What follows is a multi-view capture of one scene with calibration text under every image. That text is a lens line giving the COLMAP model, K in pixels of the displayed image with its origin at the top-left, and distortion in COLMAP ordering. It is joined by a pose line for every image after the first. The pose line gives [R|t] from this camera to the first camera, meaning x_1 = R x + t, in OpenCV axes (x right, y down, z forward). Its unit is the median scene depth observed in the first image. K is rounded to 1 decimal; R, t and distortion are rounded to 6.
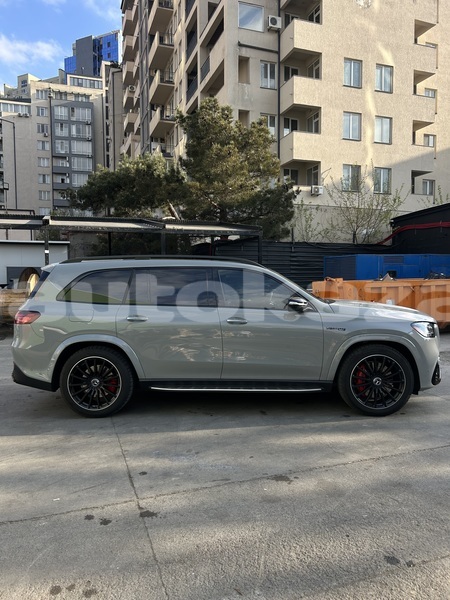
lens RADIAL K [[448.1, 0, 225.3], [0, 448.1, 301.5], [0, 0, 1]] dist [0.011819, -0.030735]
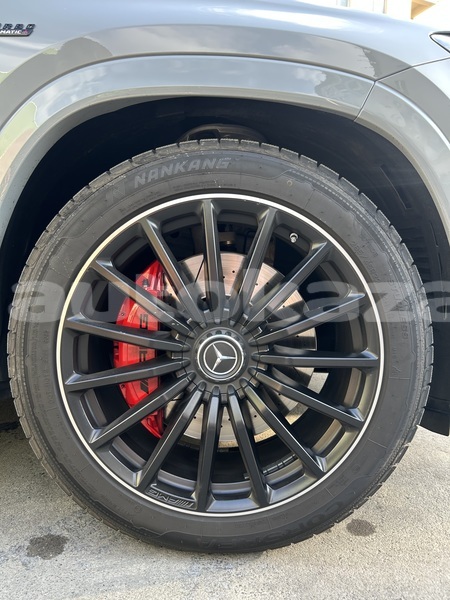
lens RADIAL K [[448.1, 0, 226.9], [0, 448.1, 302.1], [0, 0, 1]] dist [0.011819, -0.030735]
pose [[0.998919, 0.028010, 0.037104, 0.058380], [-0.030006, 0.998070, 0.054375, 0.025896], [-0.035509, -0.055429, 0.997831, 0.145222]]
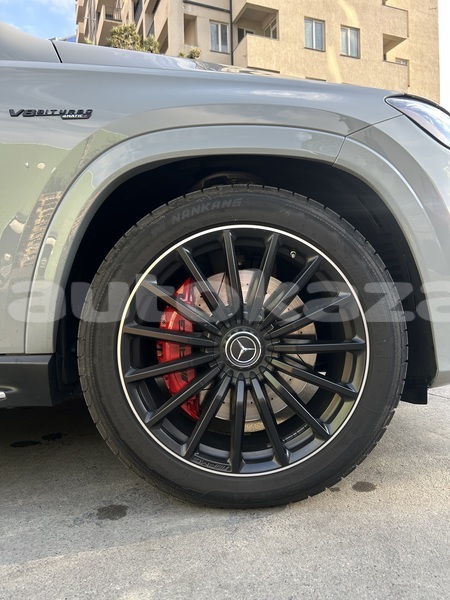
lens RADIAL K [[448.1, 0, 224.0], [0, 448.1, 299.4], [0, 0, 1]] dist [0.011819, -0.030735]
pose [[0.998825, -0.028180, 0.039436, 0.056148], [0.029082, 0.999324, -0.022497, 0.027692], [-0.038775, 0.023617, 0.998969, 0.136407]]
